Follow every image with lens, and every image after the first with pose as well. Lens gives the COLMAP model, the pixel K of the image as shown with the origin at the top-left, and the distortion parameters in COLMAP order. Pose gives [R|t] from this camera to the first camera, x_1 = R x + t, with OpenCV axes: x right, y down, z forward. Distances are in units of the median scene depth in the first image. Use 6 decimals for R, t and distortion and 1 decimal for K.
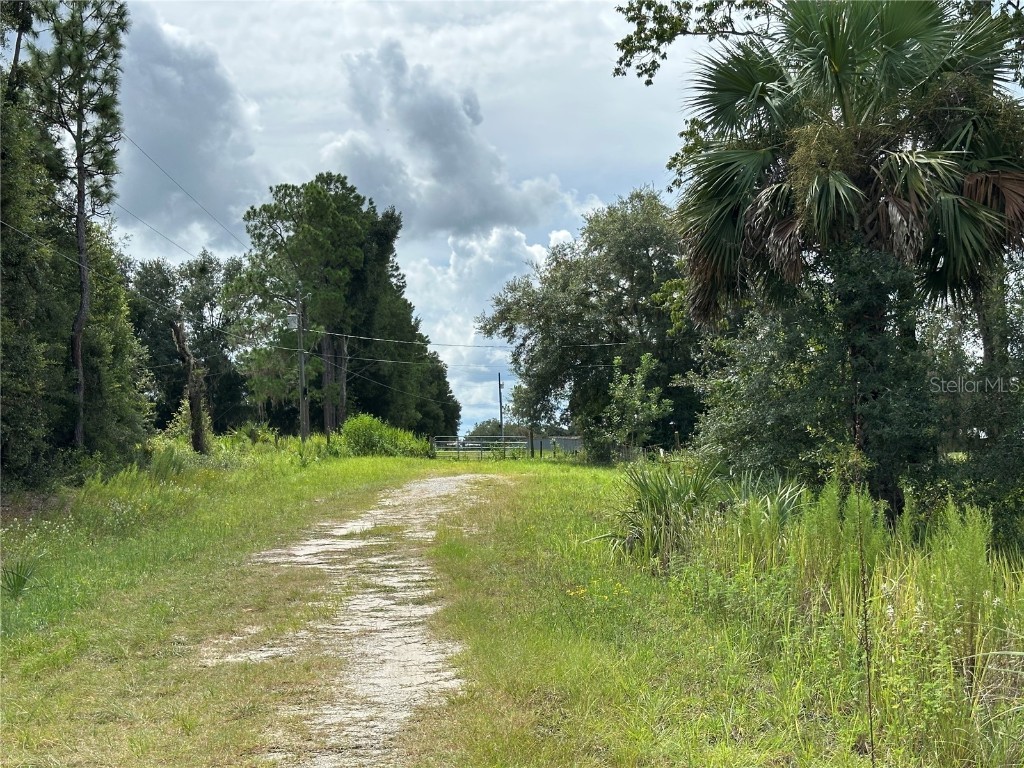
lens RADIAL K [[1433.1, 0, 512.0], [0, 1433.1, 384.0], [0, 0, 1]] dist [-0.021209, -0.019174]
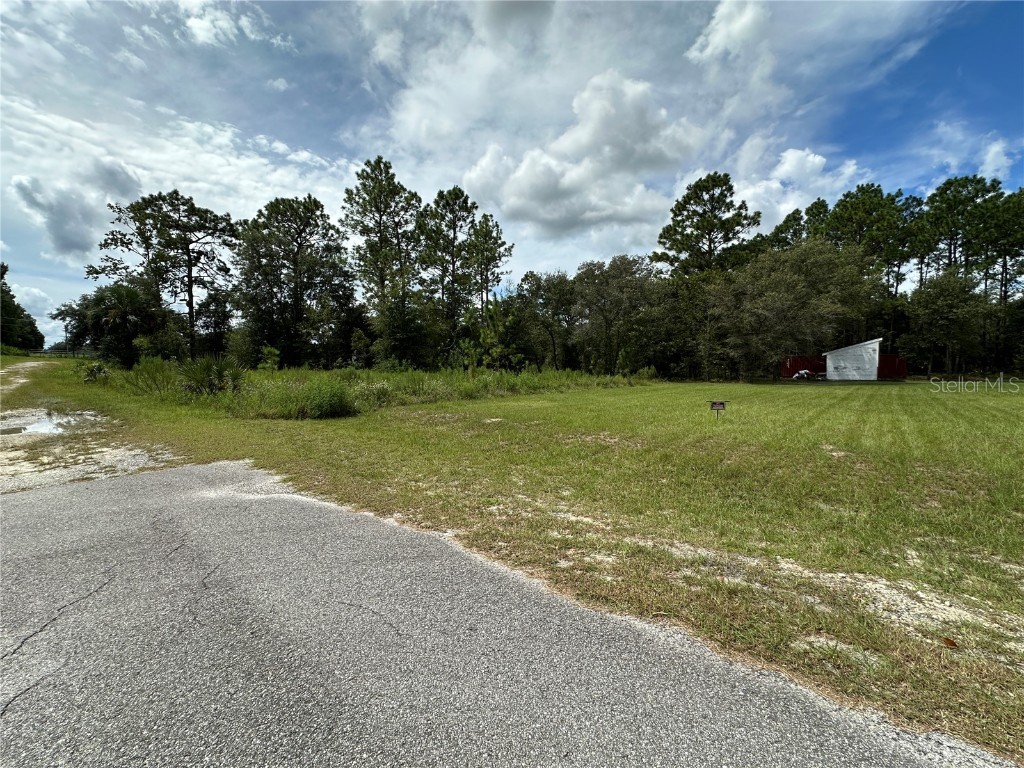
lens RADIAL K [[412.6, 0, 512.0], [0, 412.6, 384.0], [0, 0, 1]] dist [-0.000369, 0.000547]
pose [[0.691455, -0.011644, 0.722325, 0.023884], [-0.062575, 0.995147, 0.075943, -0.023448], [-0.719704, -0.097711, 0.687371, -0.396476]]
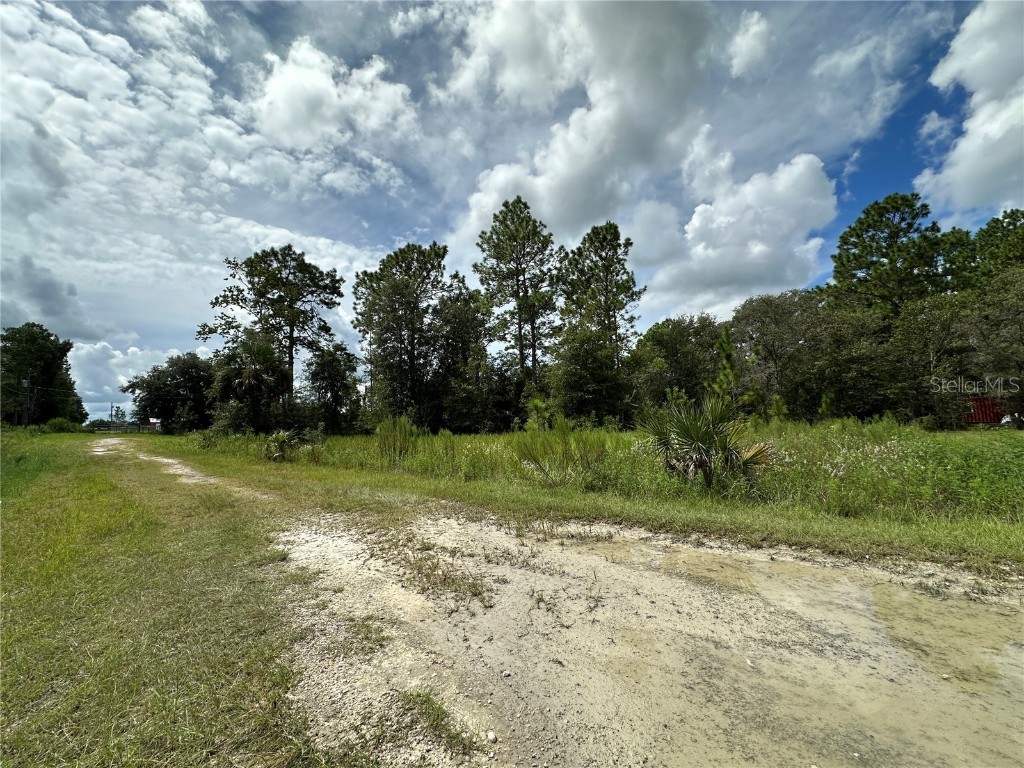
lens RADIAL K [[412.6, 0, 512.0], [0, 412.6, 384.0], [0, 0, 1]] dist [-0.000369, 0.000547]
pose [[0.713217, 0.069044, 0.697534, -0.039542], [-0.024352, 0.996977, -0.073784, -0.007017], [-0.700520, 0.035638, 0.712742, -0.200156]]
